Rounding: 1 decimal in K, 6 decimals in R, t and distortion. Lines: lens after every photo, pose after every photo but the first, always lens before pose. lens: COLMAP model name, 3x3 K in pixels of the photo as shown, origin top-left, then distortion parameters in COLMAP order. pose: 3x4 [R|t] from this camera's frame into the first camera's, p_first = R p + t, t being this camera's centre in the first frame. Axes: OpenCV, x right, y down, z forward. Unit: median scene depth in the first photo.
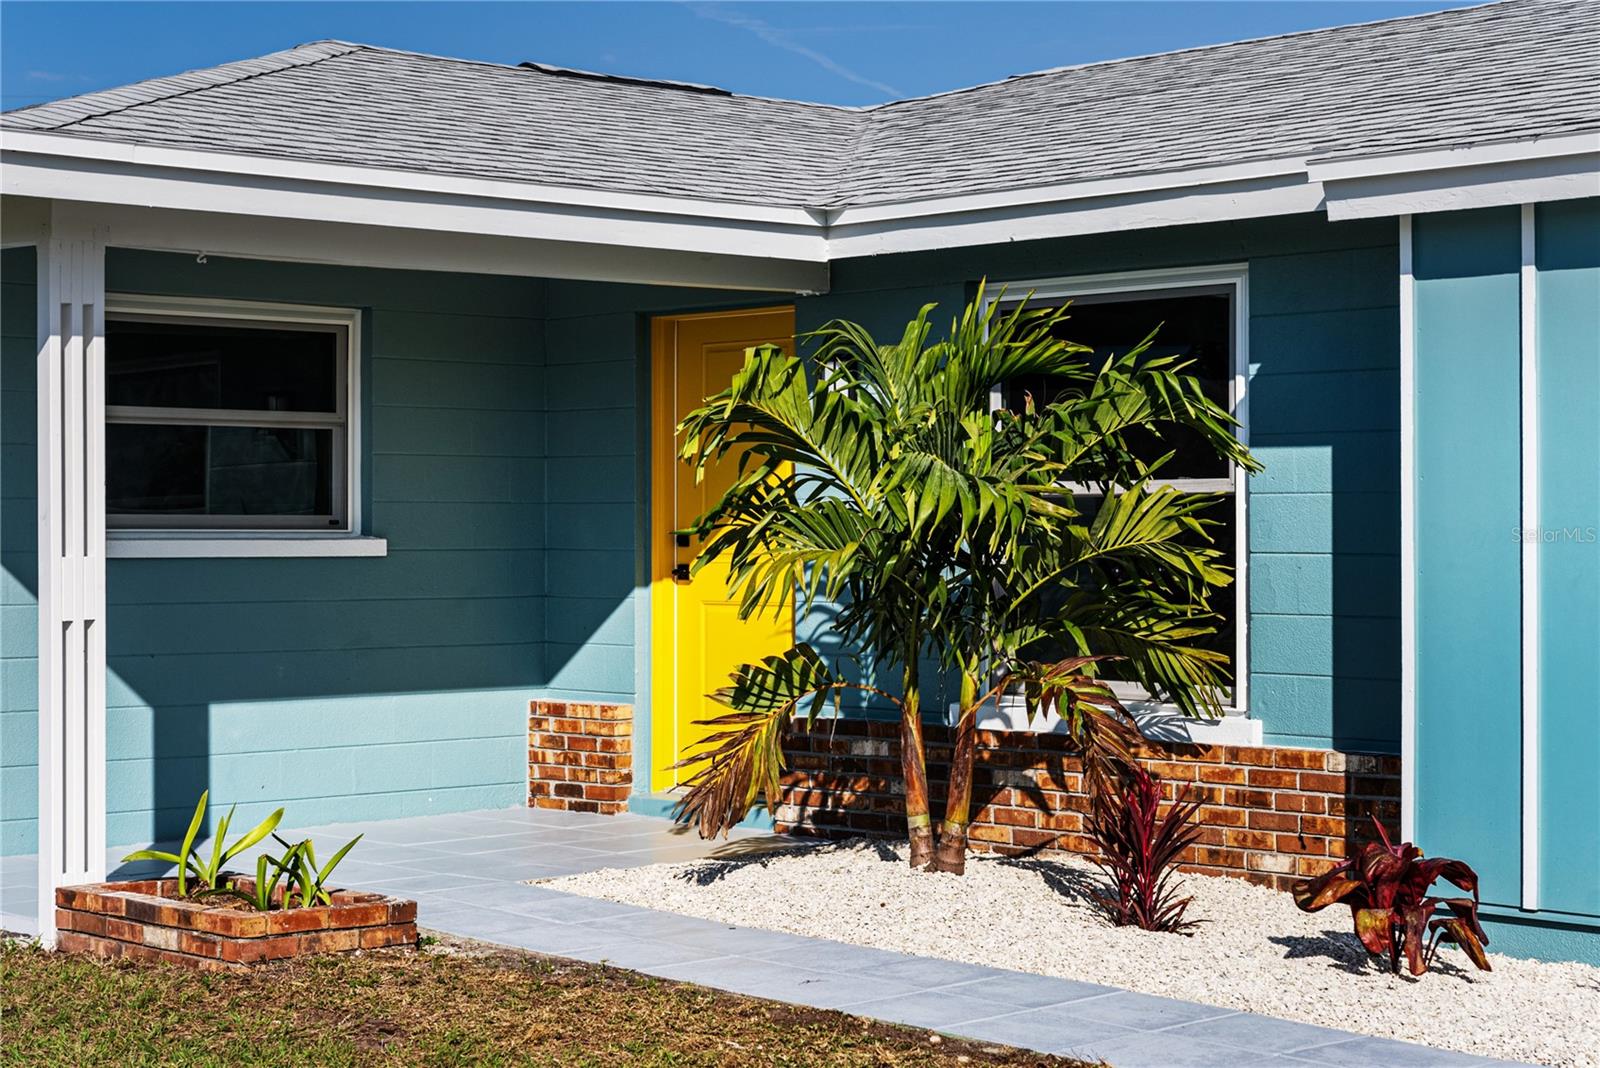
lens RADIAL K [[2948.6, 0, 800.2], [0, 2948.6, 531.9], [0, 0, 1]] dist [0.072847, 0.000000]
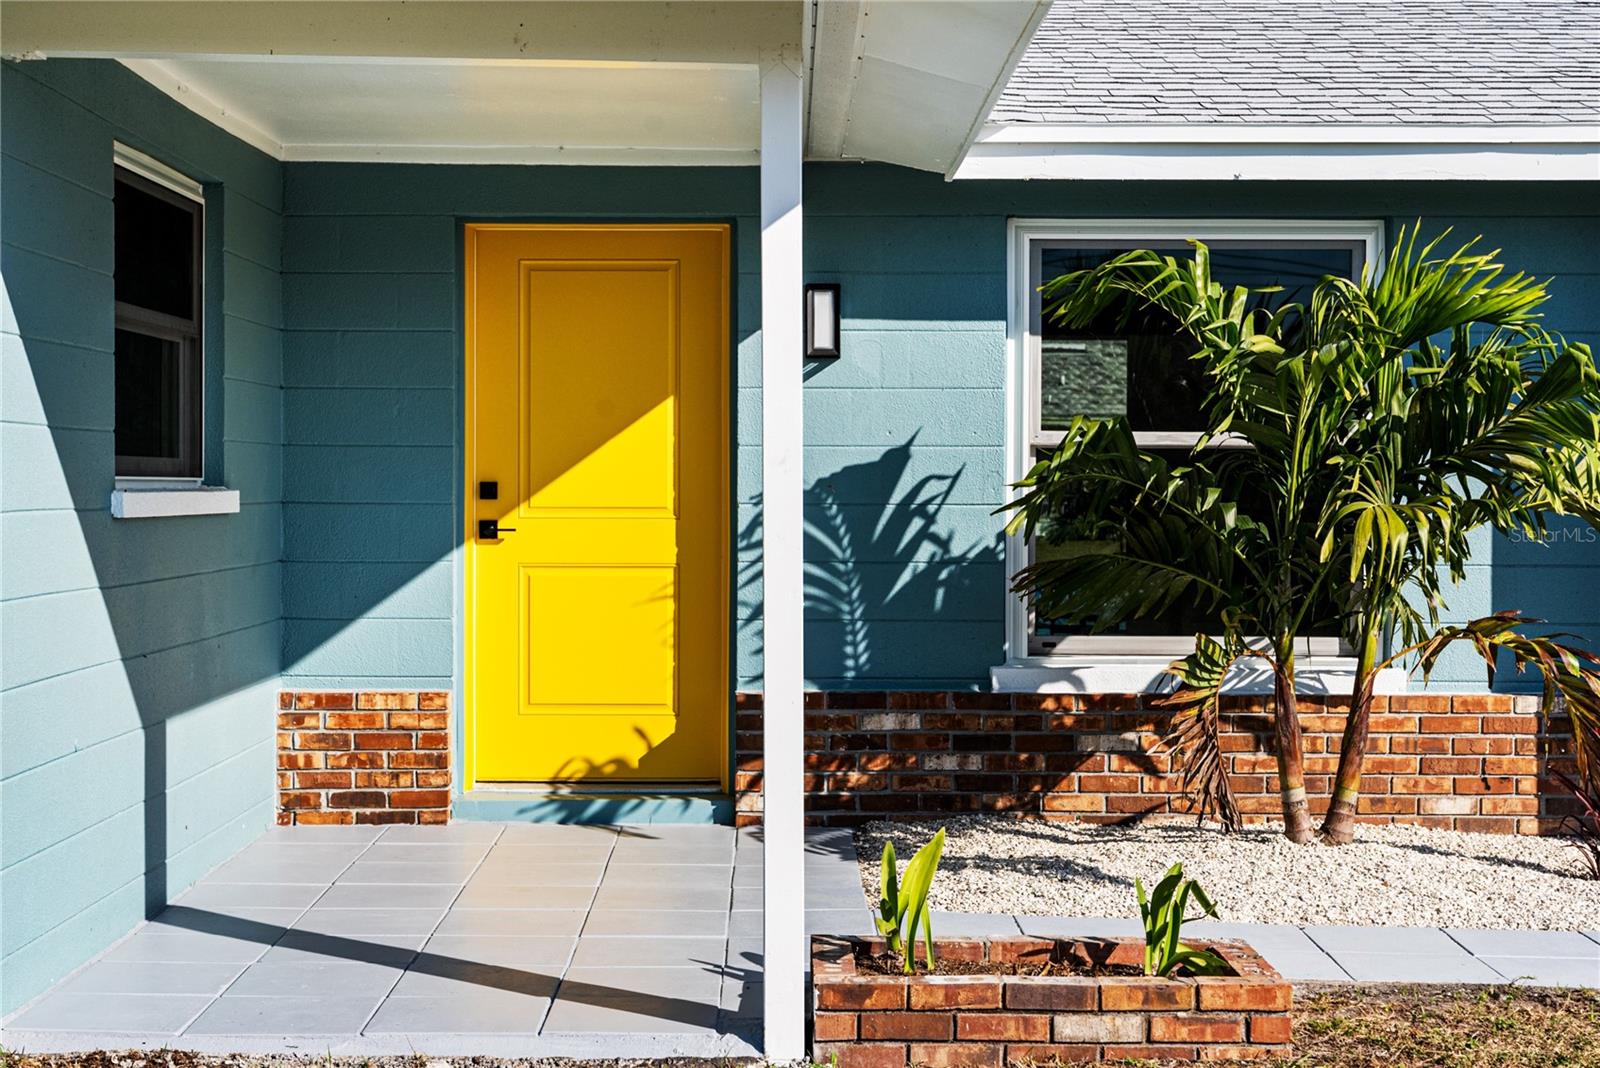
lens RADIAL K [[2628.7, 0, 798.5], [0, 2628.7, 536.5], [0, 0, 1]] dist [0.050278, 0.000000]
pose [[0.692291, -0.012691, 0.721507, -0.580333], [-0.003639, 0.999771, 0.021078, -0.000607], [-0.721610, -0.017218, 0.692086, 0.463106]]
